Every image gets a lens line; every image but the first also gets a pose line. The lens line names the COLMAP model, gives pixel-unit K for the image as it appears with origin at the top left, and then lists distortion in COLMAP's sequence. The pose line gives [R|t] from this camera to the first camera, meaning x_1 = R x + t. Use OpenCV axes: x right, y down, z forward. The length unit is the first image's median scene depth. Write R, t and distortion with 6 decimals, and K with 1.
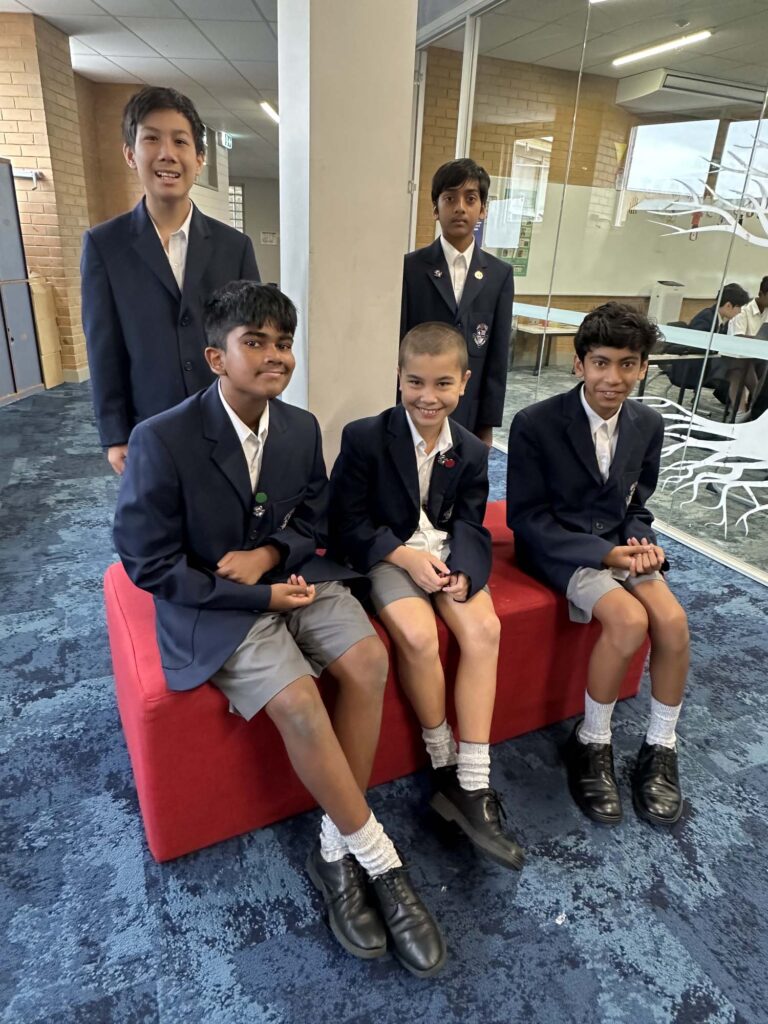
lens RADIAL K [[652.6, 0, 377.7], [0, 652.6, 513.0], [0, 0, 1]] dist [0.006681, 0.000784]
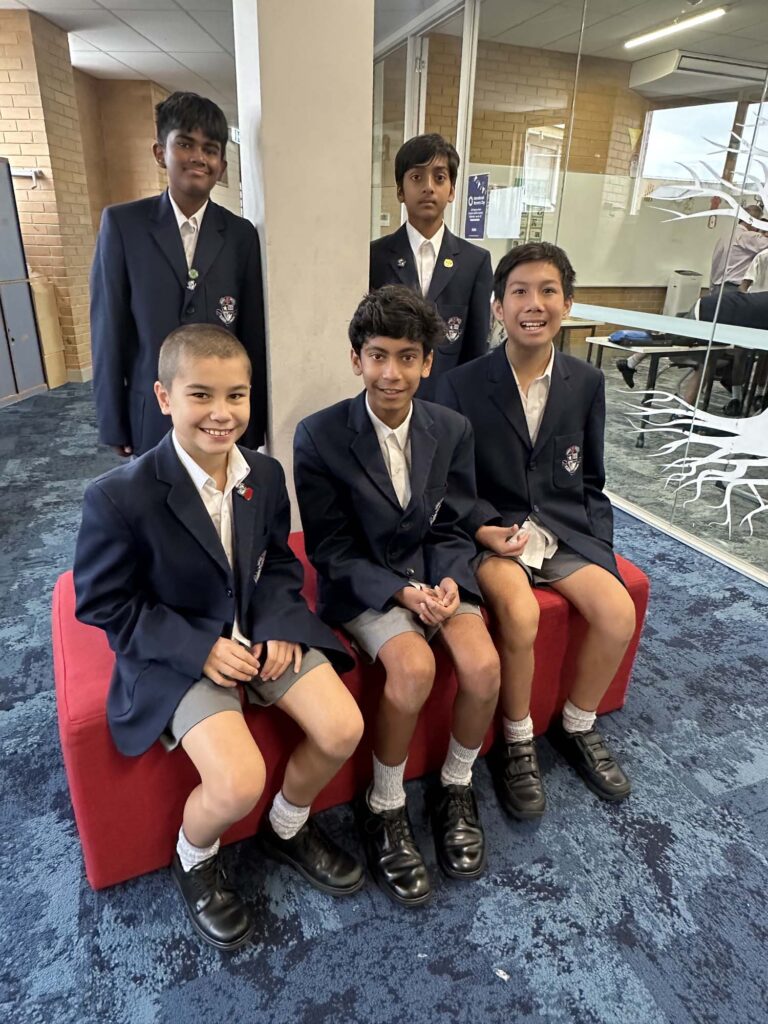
lens RADIAL K [[652.6, 0, 387.6], [0, 652.6, 512.5], [0, 0, 1]] dist [0.006681, 0.000784]
pose [[0.999565, -0.006122, -0.028834, 0.087242], [0.006273, 0.999967, 0.005176, -0.010647], [0.028801, -0.005355, 0.999571, 0.049117]]
